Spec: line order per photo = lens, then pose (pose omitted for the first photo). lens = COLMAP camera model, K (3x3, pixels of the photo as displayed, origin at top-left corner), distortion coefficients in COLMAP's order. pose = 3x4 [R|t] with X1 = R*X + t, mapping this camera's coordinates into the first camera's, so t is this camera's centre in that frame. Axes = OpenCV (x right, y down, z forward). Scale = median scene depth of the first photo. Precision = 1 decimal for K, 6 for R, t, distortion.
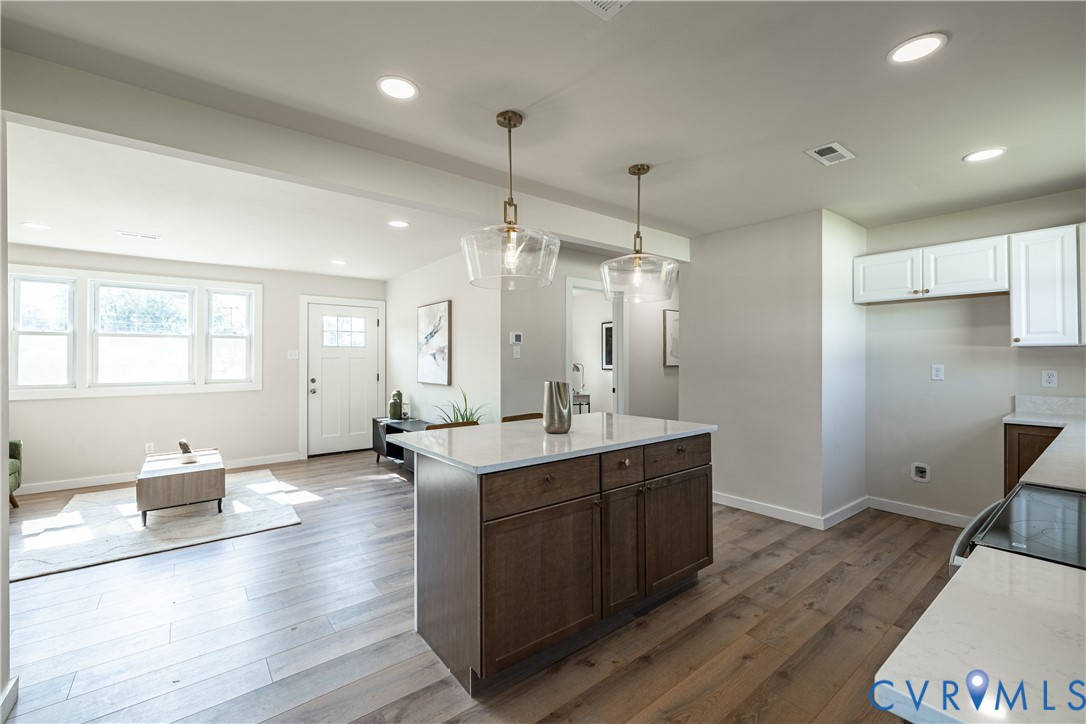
lens RADIAL K [[453.7, 0, 542.6], [0, 453.7, 355.4], [0, 0, 1]] dist [0.001956, -0.000359]
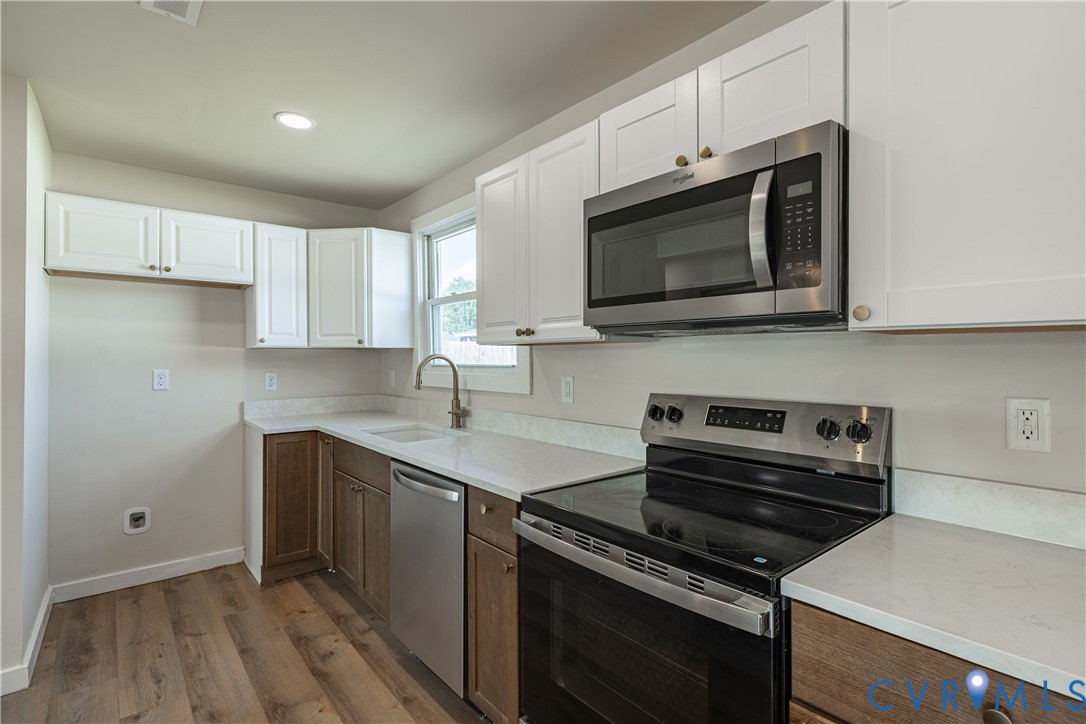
lens RADIAL K [[518.5, 0, 543.7], [0, 518.5, 357.5], [0, 0, 1]] dist [-0.000575, 0.001244]
pose [[-0.028472, 0.002268, 0.999592, -0.003528], [-0.004275, 0.999988, -0.002391, 0.000150], [-0.999585, -0.004342, -0.028462, 0.339733]]
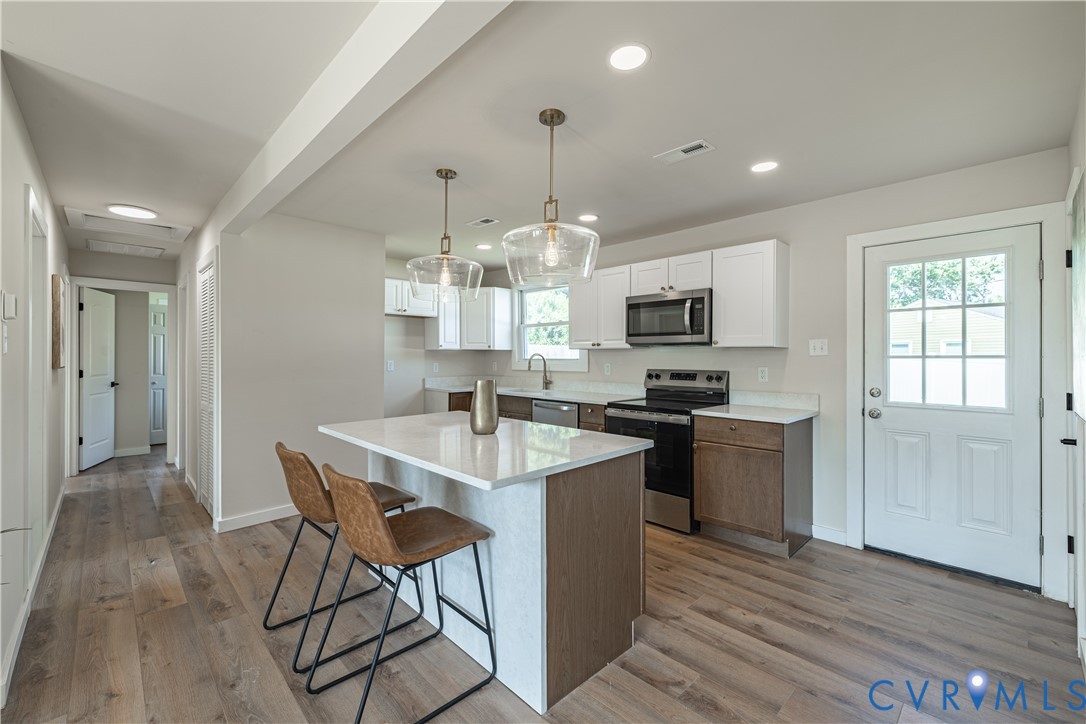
lens RADIAL K [[453.7, 0, 545.4], [0, 453.7, 355.4], [0, 0, 1]] dist [0.001956, -0.000359]
pose [[-0.099643, 0.004014, 0.995015, -0.542164], [-0.007247, 0.999962, -0.004760, 0.006016], [-0.994997, -0.007685, -0.099610, 0.562679]]
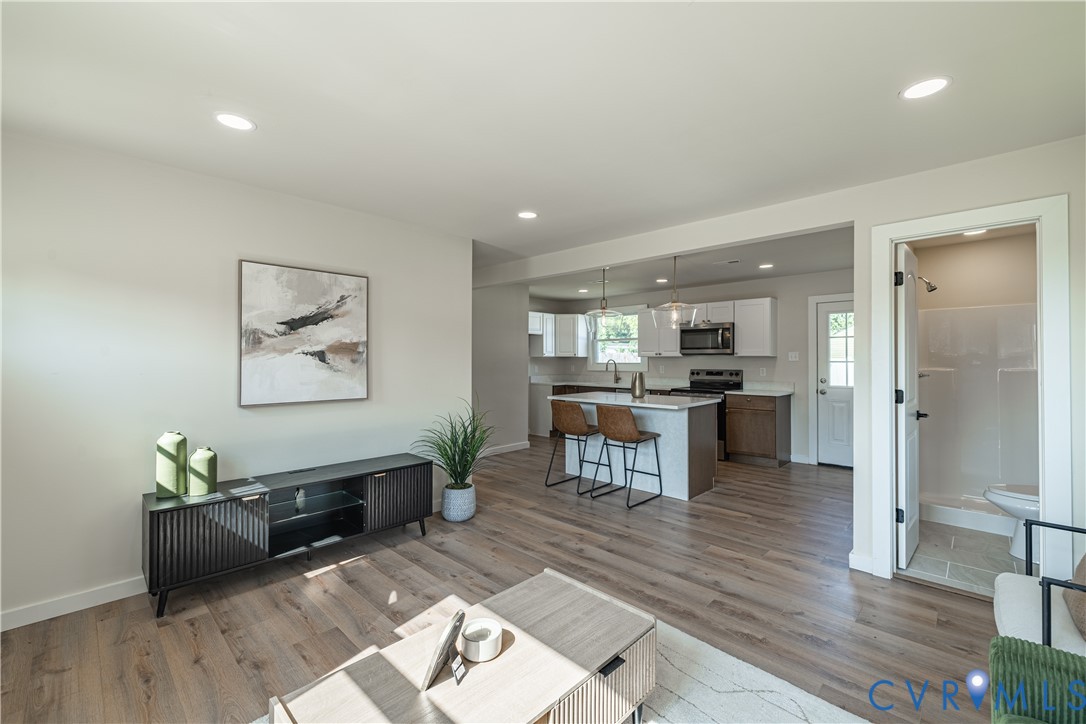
lens RADIAL K [[453.7, 0, 545.6], [0, 453.7, 356.3], [0, 0, 1]] dist [0.001956, -0.000359]
pose [[-0.135052, 0.012476, 0.990760, -1.115403], [-0.007491, 0.999879, -0.013612, 0.009614], [-0.990810, -0.009260, -0.134943, 0.979103]]
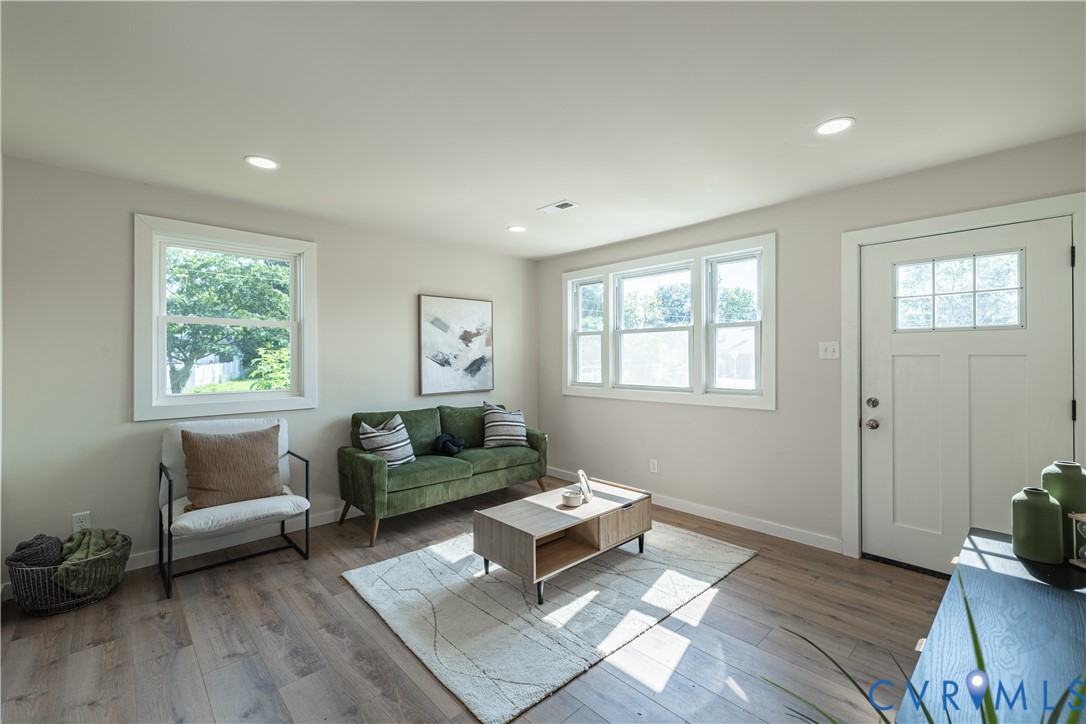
lens RADIAL K [[453.7, 0, 545.3], [0, 453.7, 353.5], [0, 0, 1]] dist [0.001956, -0.000359]
pose [[0.092441, -0.008936, -0.995678, -0.075077], [0.009189, 0.999925, -0.008121, 0.005275], [0.995676, -0.008399, 0.092517, 0.876426]]
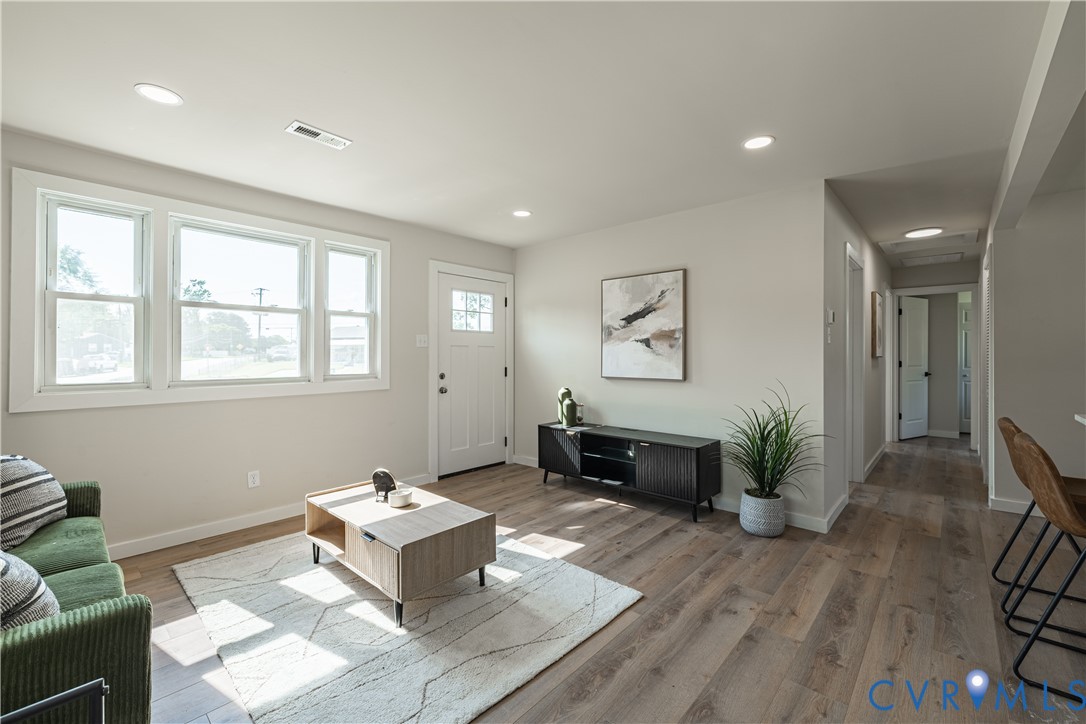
lens RADIAL K [[453.7, 0, 544.3], [0, 453.7, 354.3], [0, 0, 1]] dist [0.001956, -0.000359]
pose [[0.986210, 0.003264, 0.165464, -0.673014], [-0.003925, 0.999986, 0.003669, 0.023914], [-0.165450, -0.004268, 0.986209, 0.340913]]
